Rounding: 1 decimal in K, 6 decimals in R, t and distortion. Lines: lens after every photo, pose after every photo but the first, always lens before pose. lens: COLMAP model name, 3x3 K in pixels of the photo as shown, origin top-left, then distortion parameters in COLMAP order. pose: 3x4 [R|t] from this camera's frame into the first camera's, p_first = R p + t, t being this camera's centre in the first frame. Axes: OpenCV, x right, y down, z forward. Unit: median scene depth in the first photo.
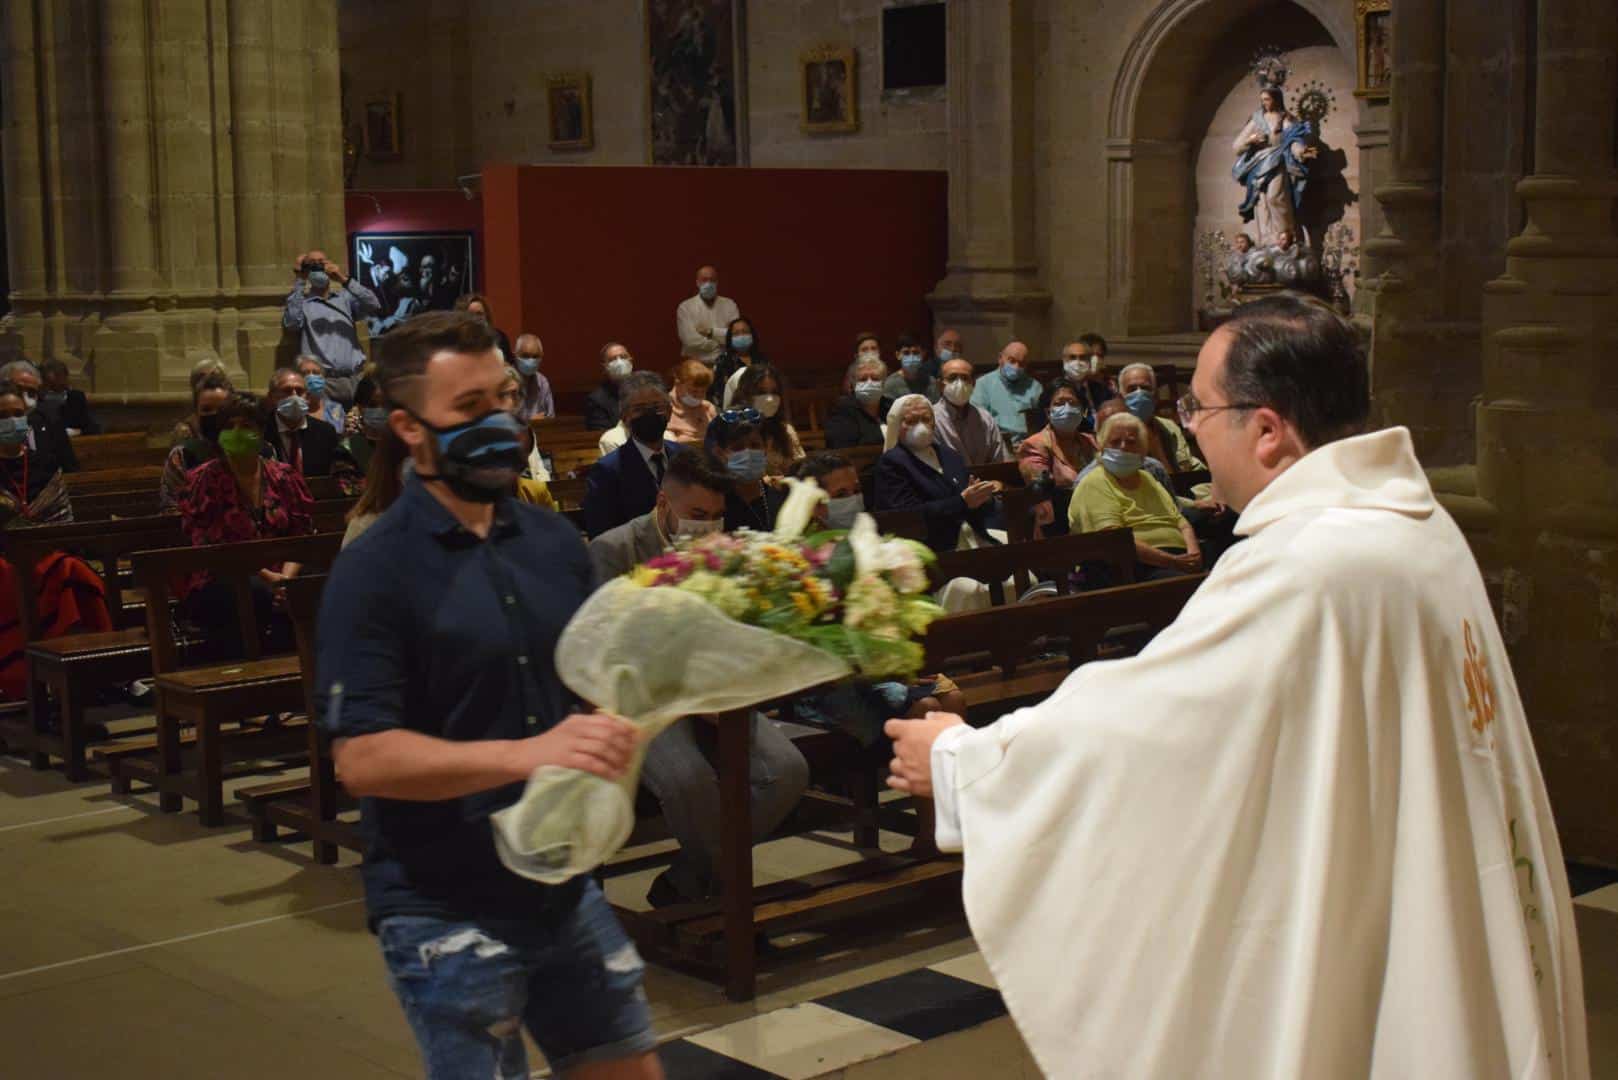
lens RADIAL K [[2457.5, 0, 809.0], [0, 2457.5, 540.0], [0, 0, 1]] dist [-0.020580, -0.013127]
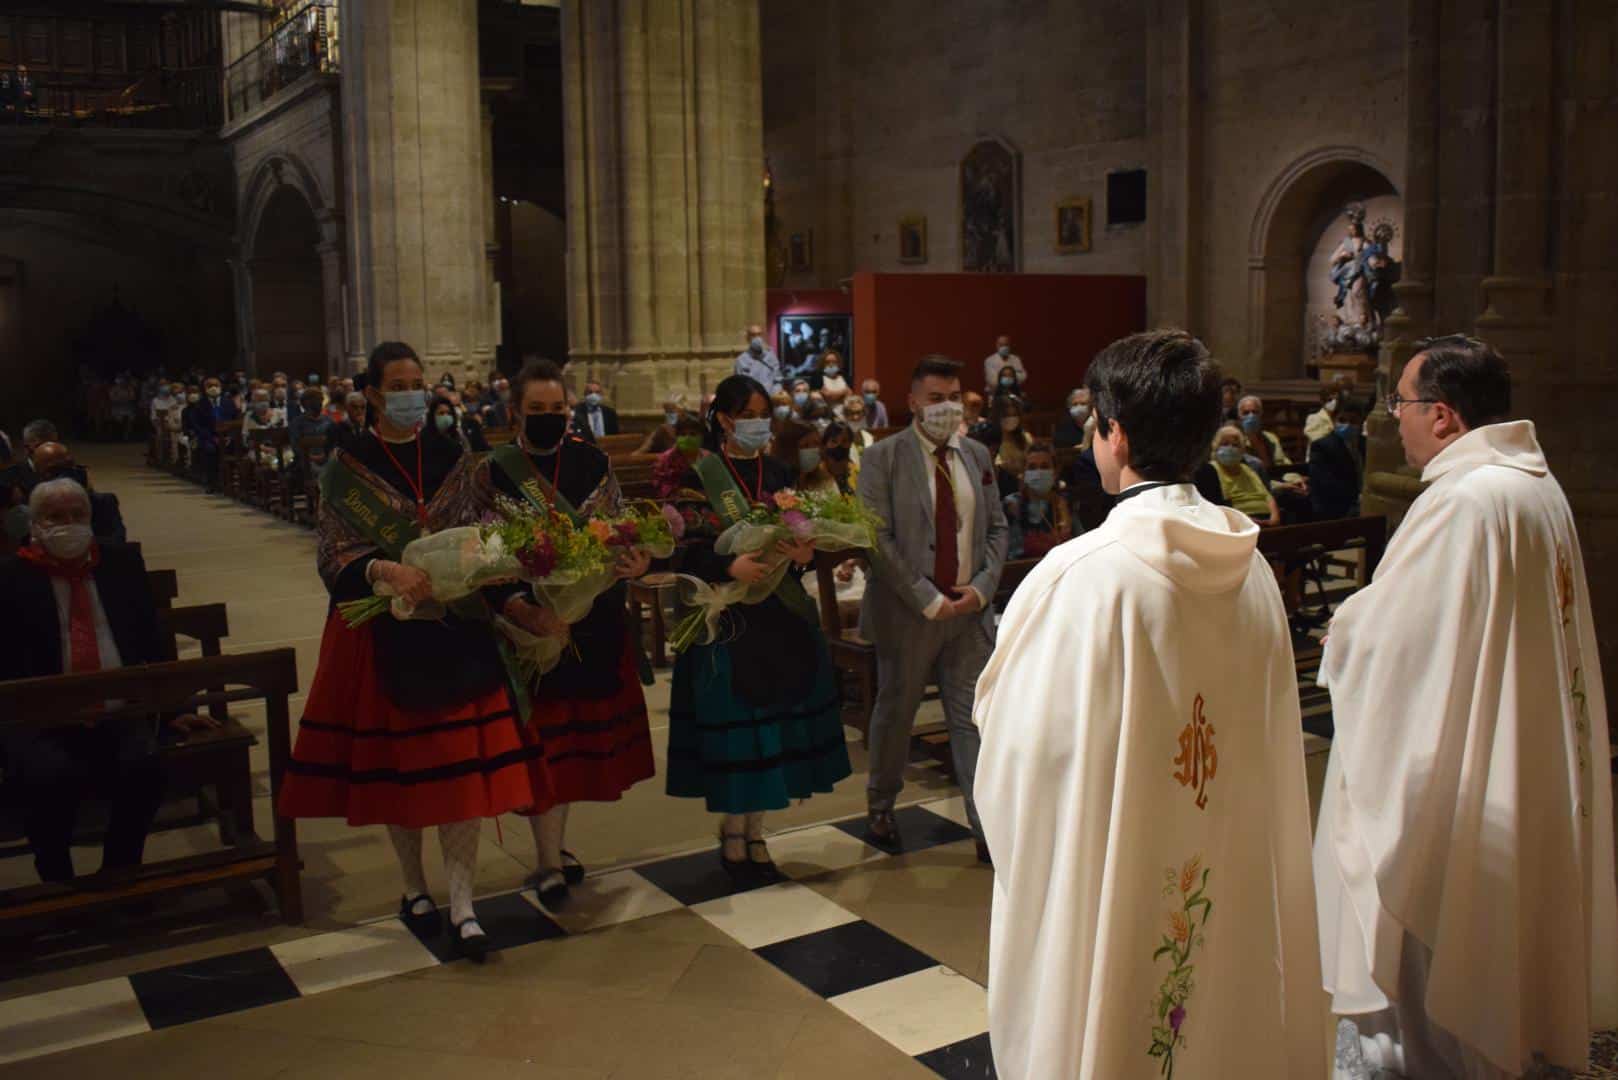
lens RADIAL K [[1520.9, 0, 809.0], [0, 1520.9, 540.0], [0, 0, 1]] dist [-0.085577, 0.005828]
pose [[0.985227, 0.022098, -0.169822, 0.014166], [-0.018313, 0.999548, 0.023823, 0.001351], [0.170272, -0.020362, 0.985187, -0.000159]]
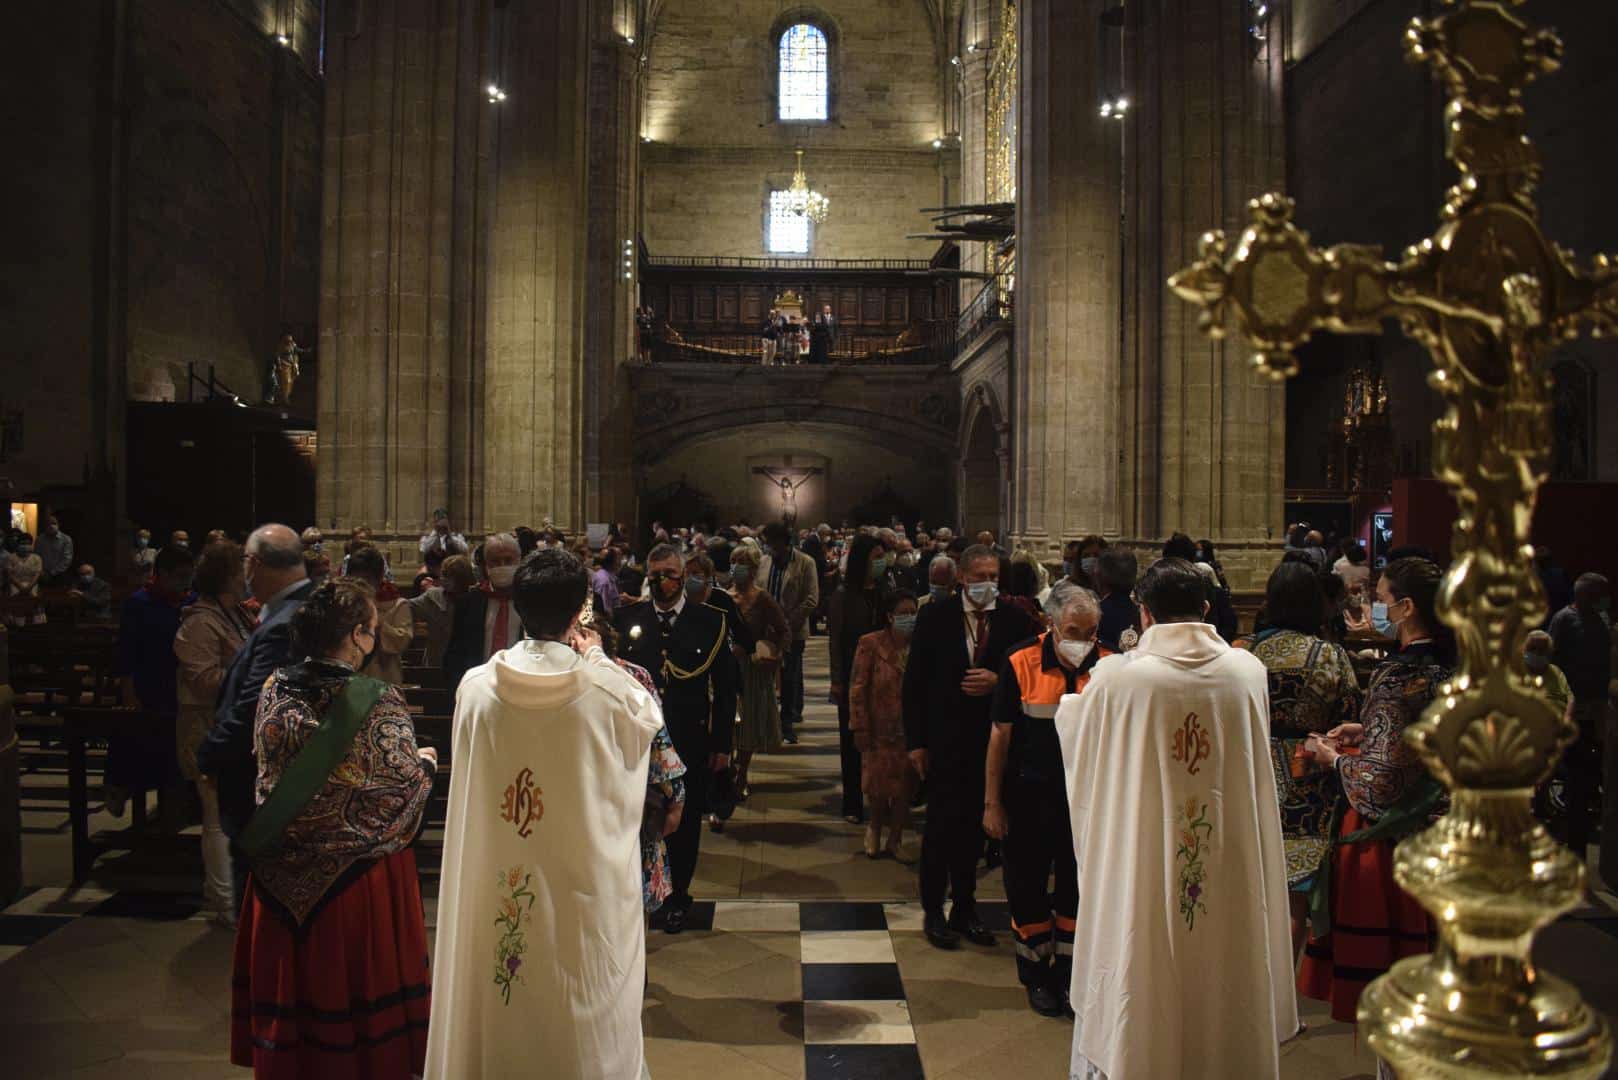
lens RADIAL K [[1239.6, 0, 809.0], [0, 1239.6, 540.0], [0, 0, 1]] dist [-0.103699, 0.000324]
pose [[0.754220, 0.034906, -0.655694, 0.149848], [-0.098266, 0.993341, -0.060151, -0.007391], [0.649228, 0.109799, 0.752627, 0.020097]]
